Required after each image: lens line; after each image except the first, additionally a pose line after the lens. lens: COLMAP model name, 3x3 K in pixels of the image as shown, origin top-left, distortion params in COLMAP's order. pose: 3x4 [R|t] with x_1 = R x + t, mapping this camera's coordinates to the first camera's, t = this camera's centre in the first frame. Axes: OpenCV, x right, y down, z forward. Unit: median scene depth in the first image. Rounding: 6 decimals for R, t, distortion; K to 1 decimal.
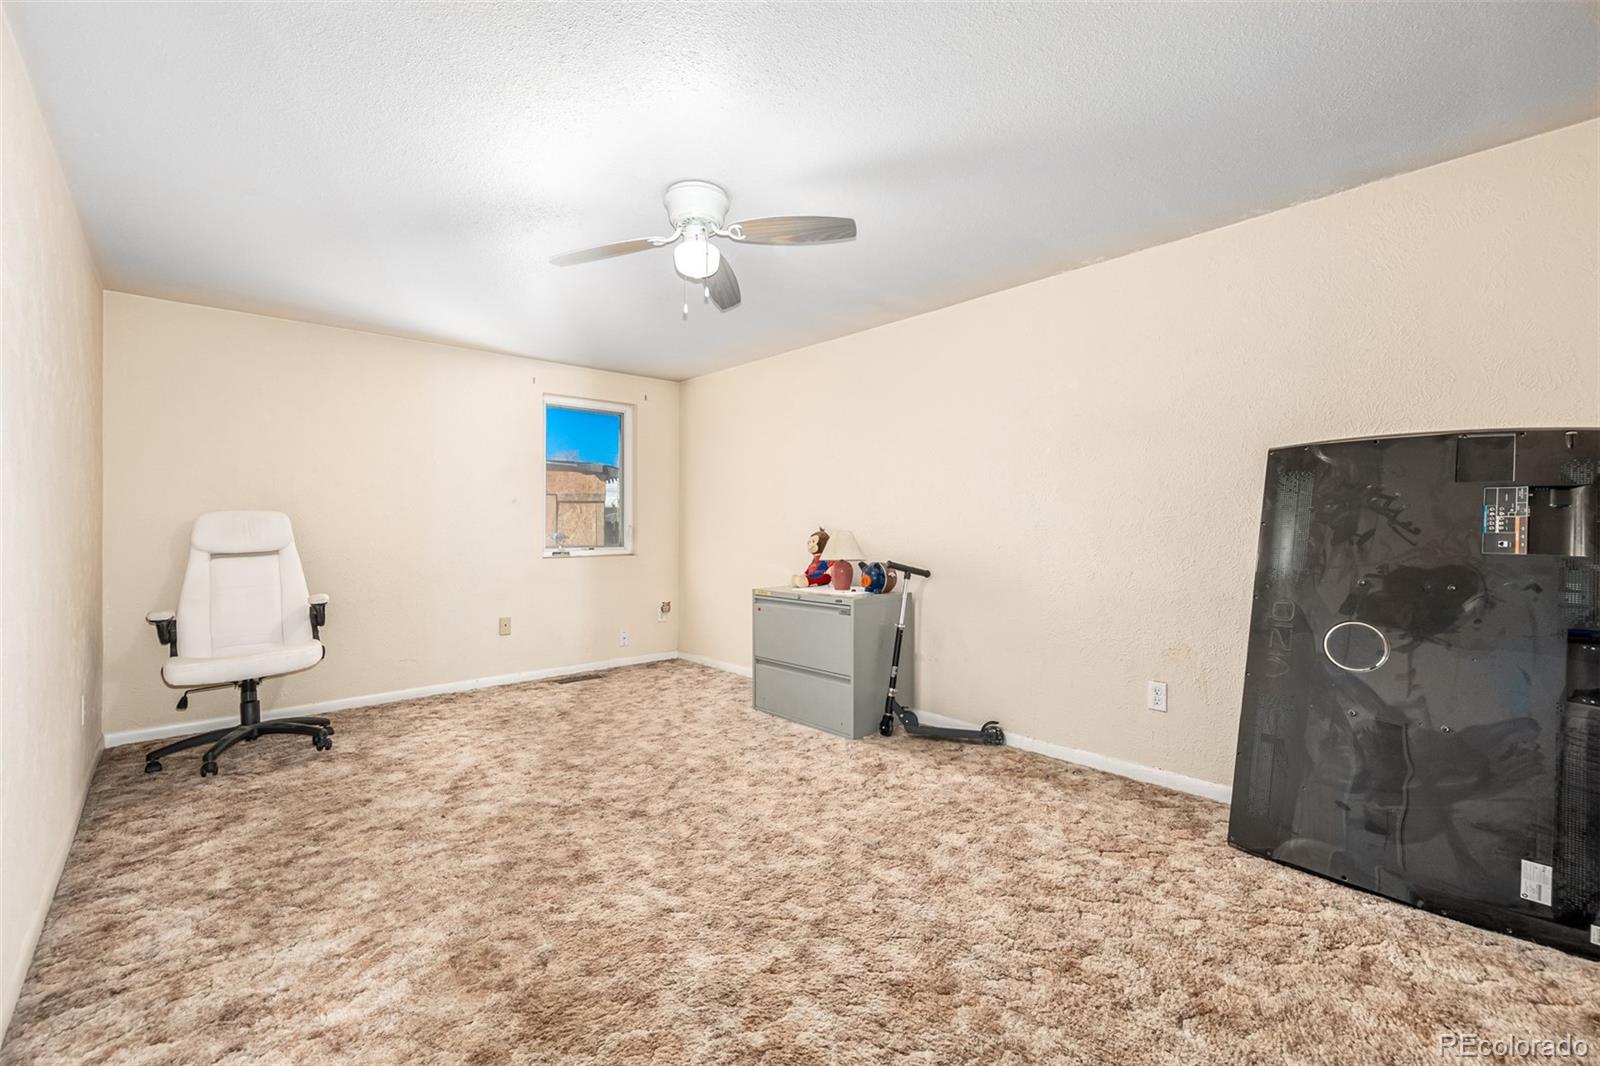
lens RADIAL K [[676.5, 0, 798.0], [0, 676.5, 519.4], [0, 0, 1]] dist [0.001364, 0.000151]
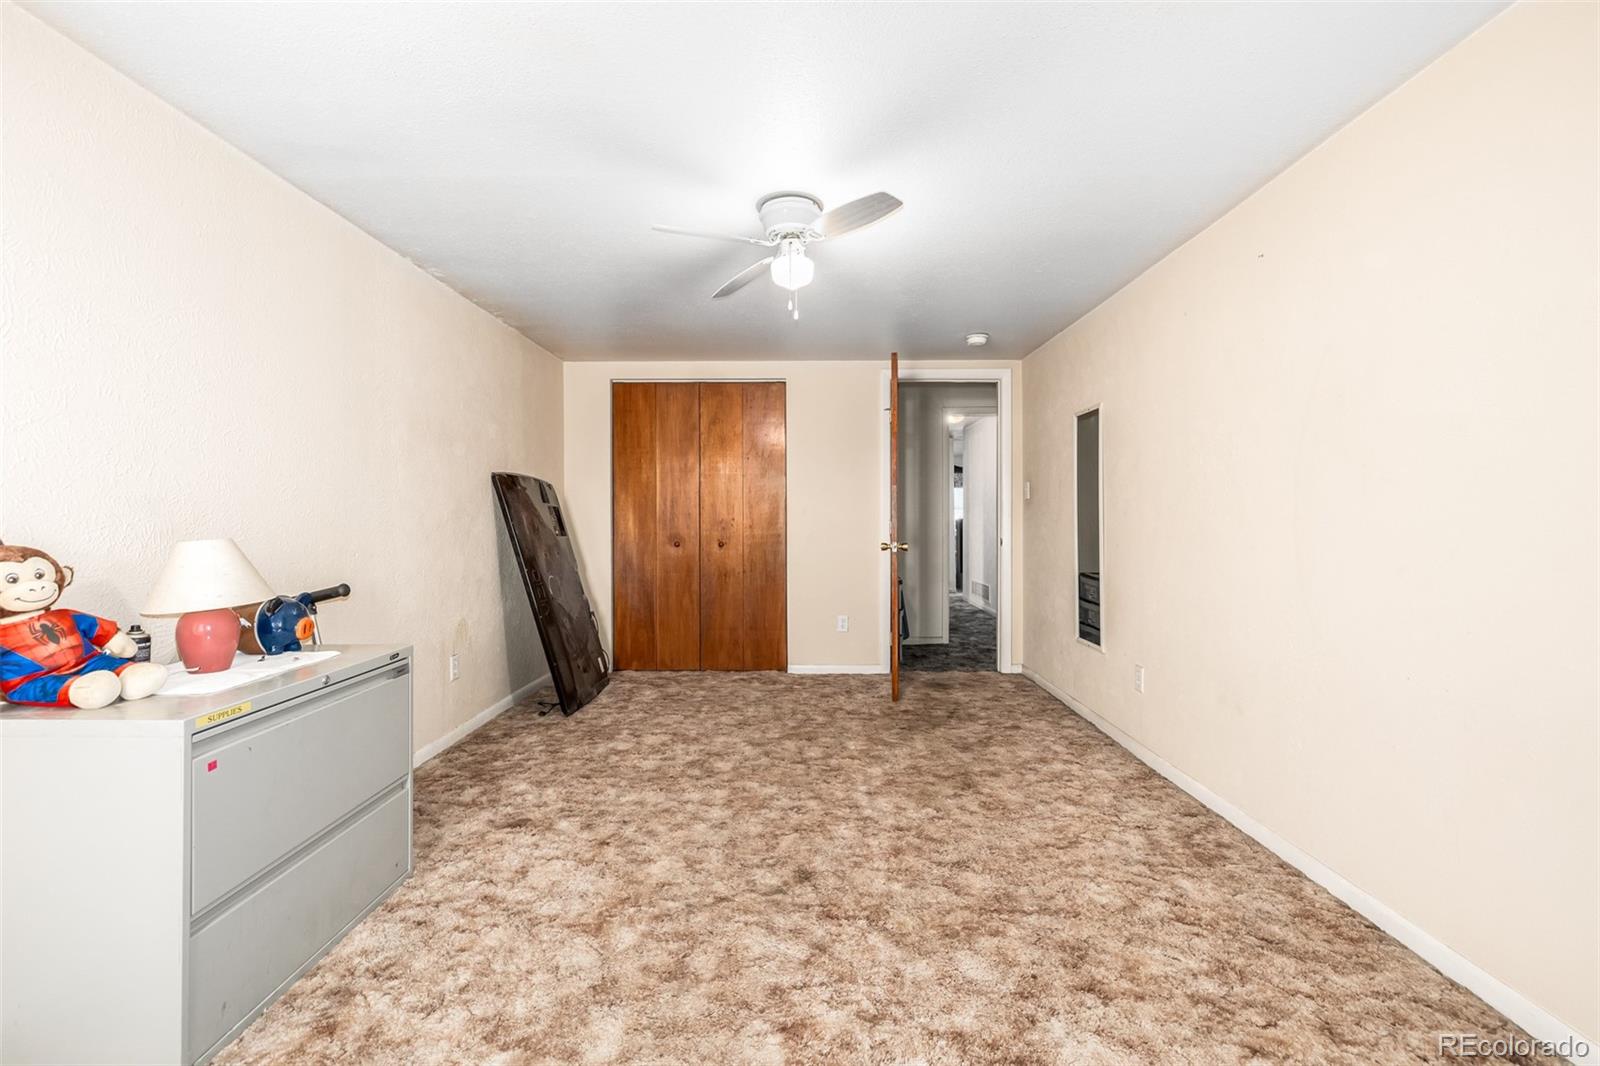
lens RADIAL K [[676.5, 0, 798.0], [0, 676.5, 519.4], [0, 0, 1]] dist [0.001364, 0.000151]
pose [[-0.731688, 0.004450, 0.681625, -0.837343], [0.000528, 0.999982, -0.005962, 0.010881], [-0.681640, -0.004002, -0.731677, 1.698568]]
